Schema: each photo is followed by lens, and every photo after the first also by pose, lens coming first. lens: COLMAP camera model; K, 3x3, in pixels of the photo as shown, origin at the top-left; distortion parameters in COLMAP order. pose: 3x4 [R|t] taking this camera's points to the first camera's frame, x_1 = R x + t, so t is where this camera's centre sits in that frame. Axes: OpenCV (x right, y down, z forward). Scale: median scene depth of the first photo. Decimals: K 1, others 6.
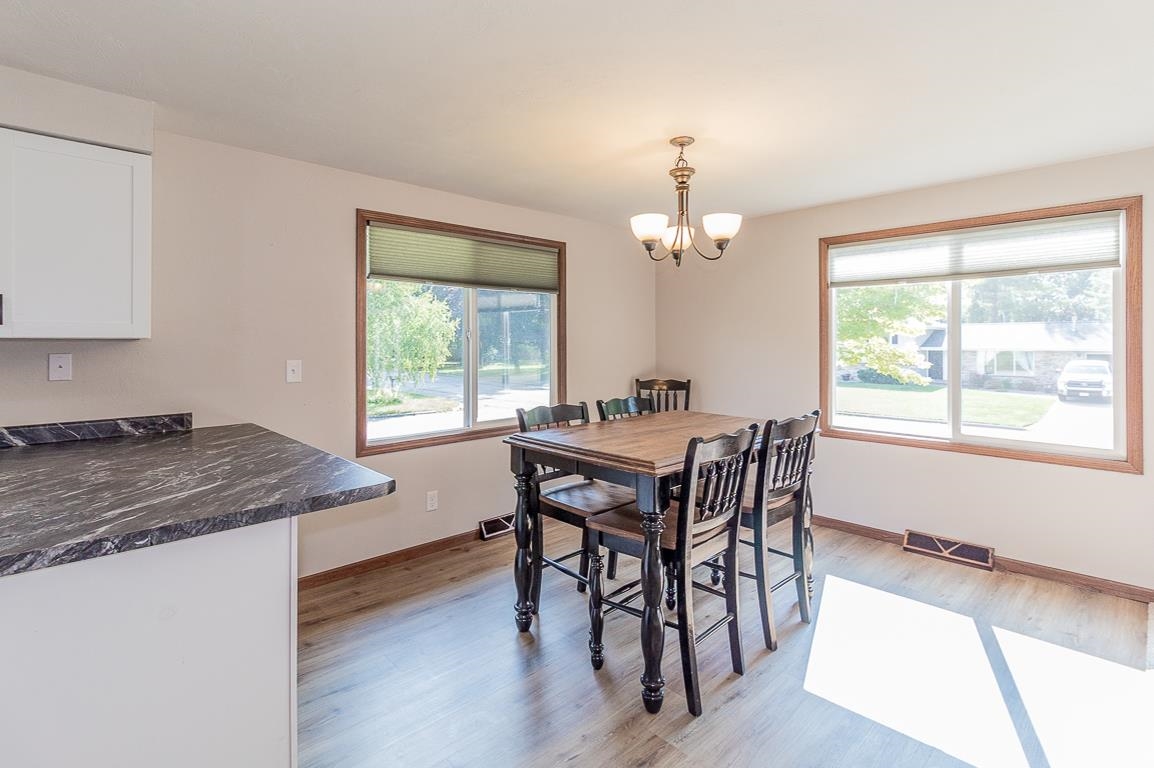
lens RADIAL K [[546.0, 0, 577.2], [0, 546.0, 344.2], [0, 0, 1]] dist [0.000681, -0.000092]
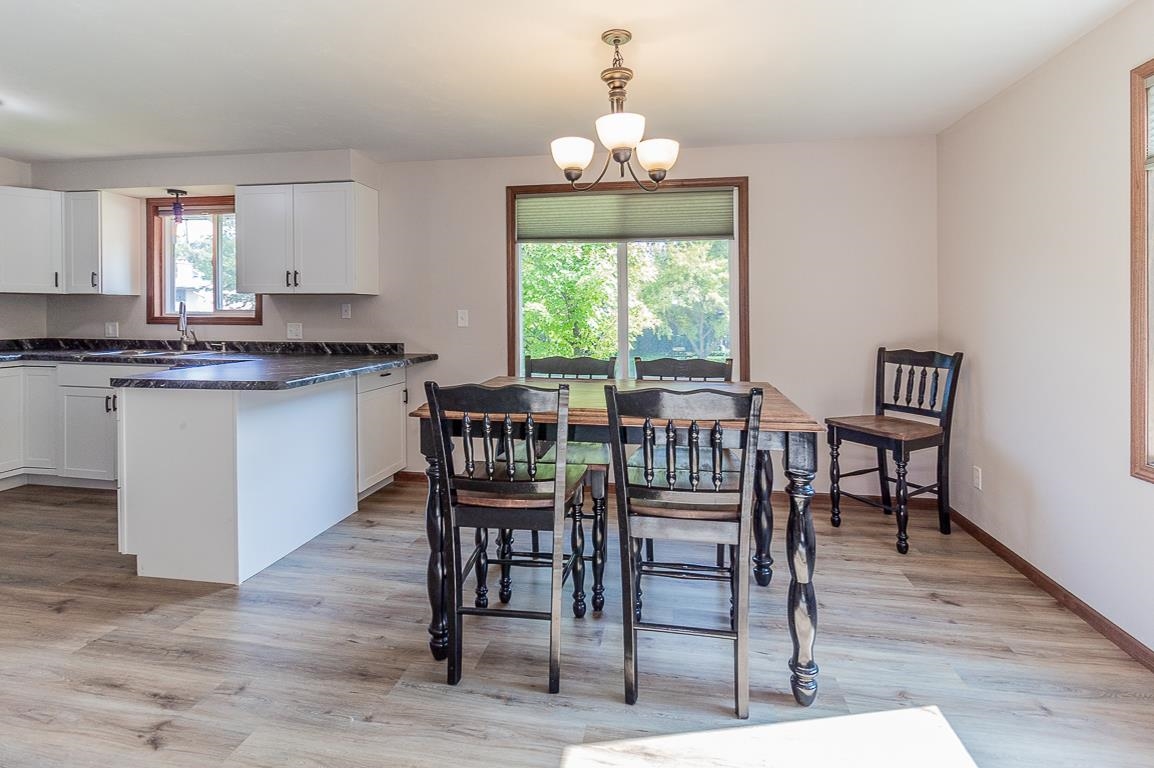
lens RADIAL K [[560.5, 0, 579.3], [0, 560.5, 319.1], [0, 0, 1]] dist [0.001149, 0.000223]
pose [[0.599145, 0.013069, -0.800534, 0.830376], [-0.006069, 0.999912, 0.011781, 0.037302], [0.800618, -0.002200, 0.599172, 0.456266]]
